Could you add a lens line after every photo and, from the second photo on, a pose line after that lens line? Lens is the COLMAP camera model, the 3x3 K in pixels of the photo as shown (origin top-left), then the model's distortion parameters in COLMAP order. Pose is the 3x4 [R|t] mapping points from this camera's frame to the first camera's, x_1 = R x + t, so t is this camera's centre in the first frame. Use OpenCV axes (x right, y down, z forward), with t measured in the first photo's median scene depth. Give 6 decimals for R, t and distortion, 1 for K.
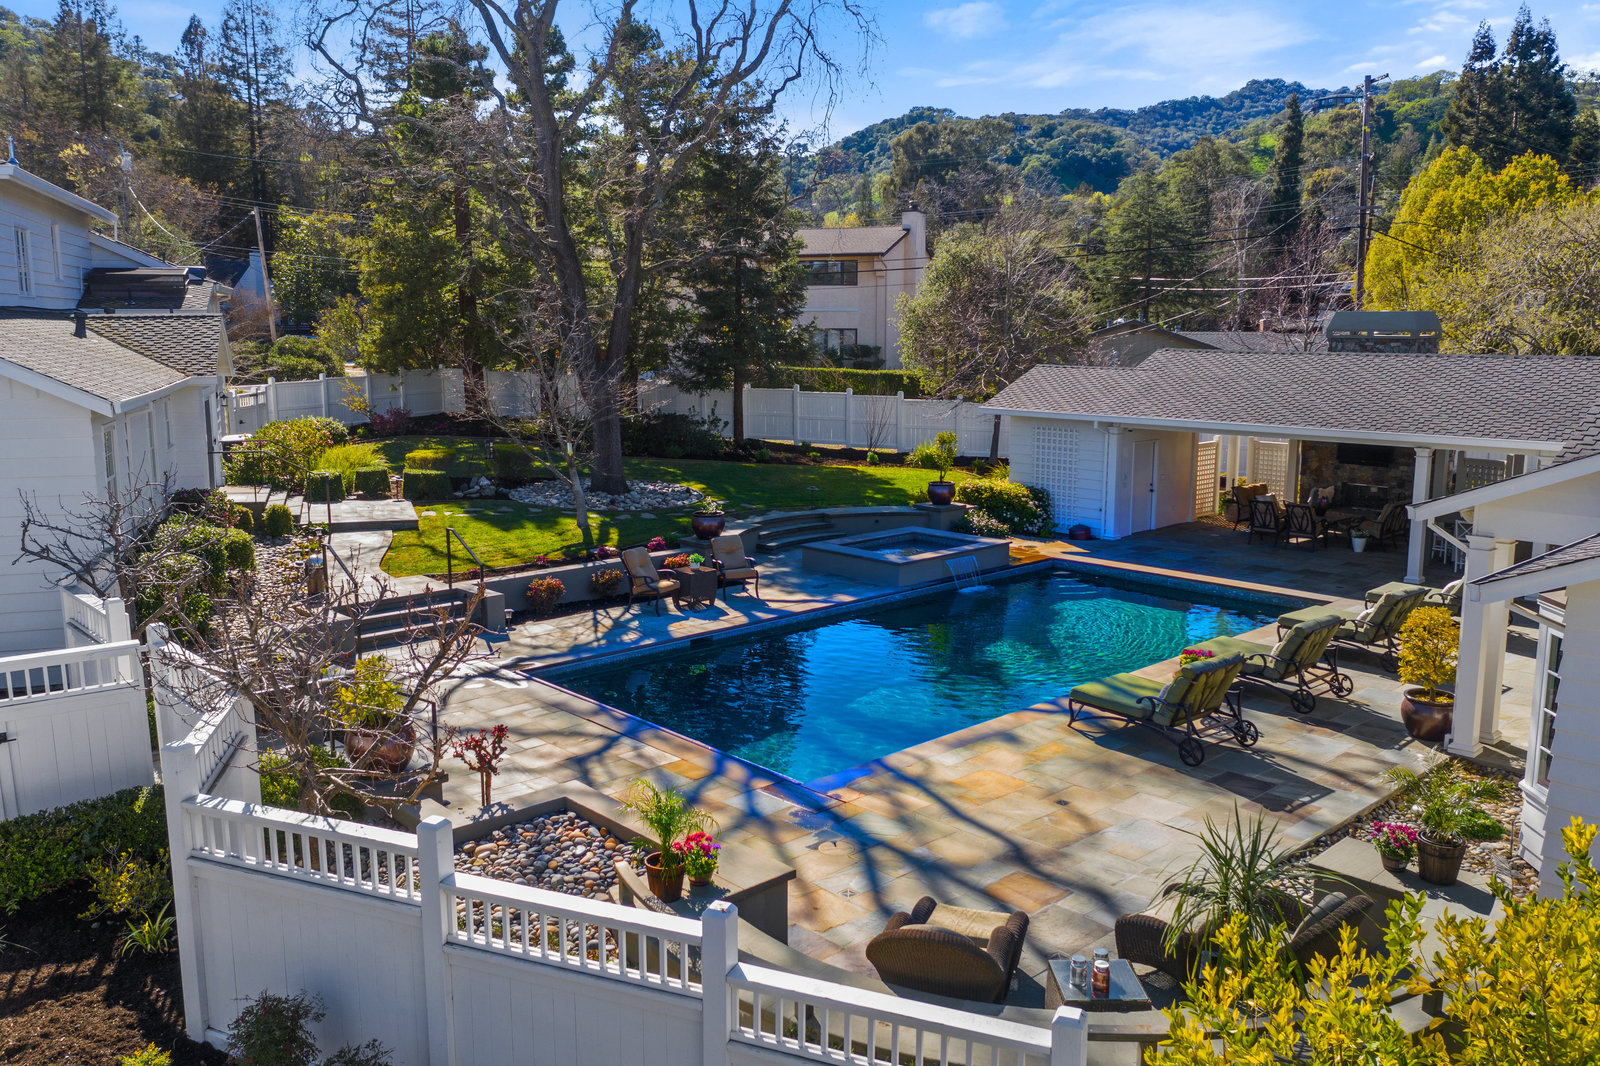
lens RADIAL K [[1290.0, 0, 800.0], [0, 1290.0, 533.0], [0, 0, 1]] dist [-0.002199, -0.002805]
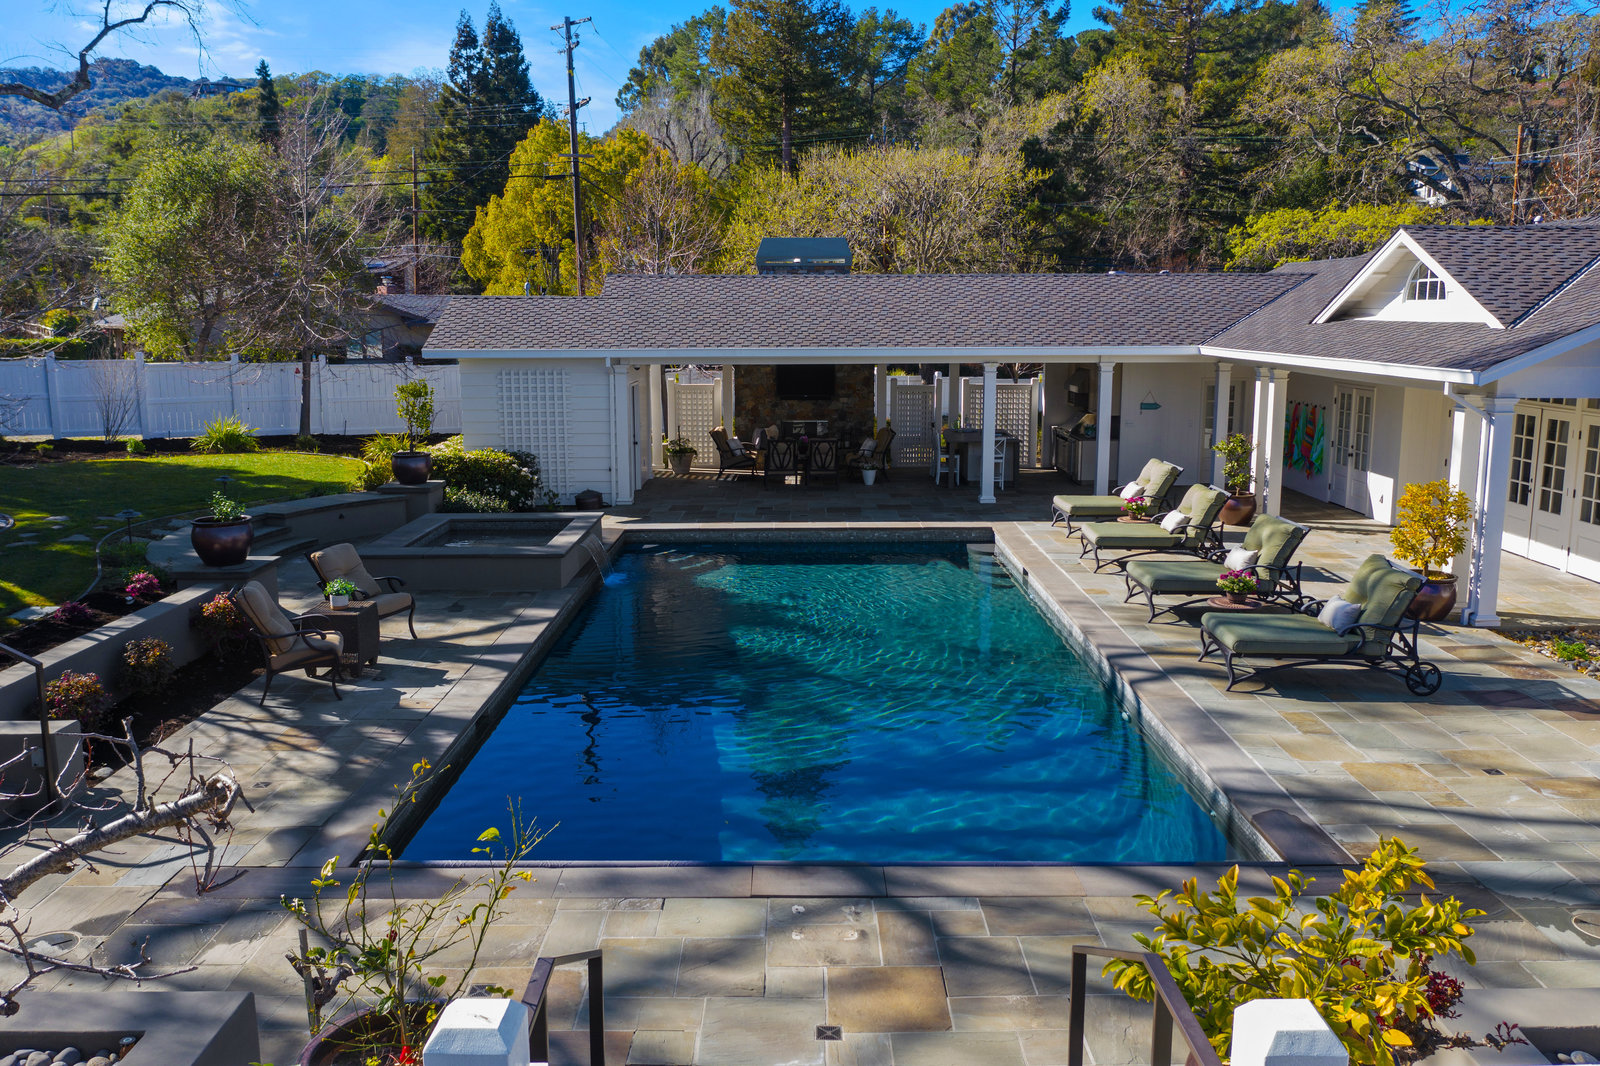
lens RADIAL K [[1290.0, 0, 800.0], [0, 1290.0, 533.0], [0, 0, 1]] dist [-0.002199, -0.002805]
pose [[0.682350, -0.122874, 0.720625, -0.083911], [0.123044, 0.991013, 0.052470, -0.001991], [-0.720596, 0.052865, 0.691337, 0.110284]]
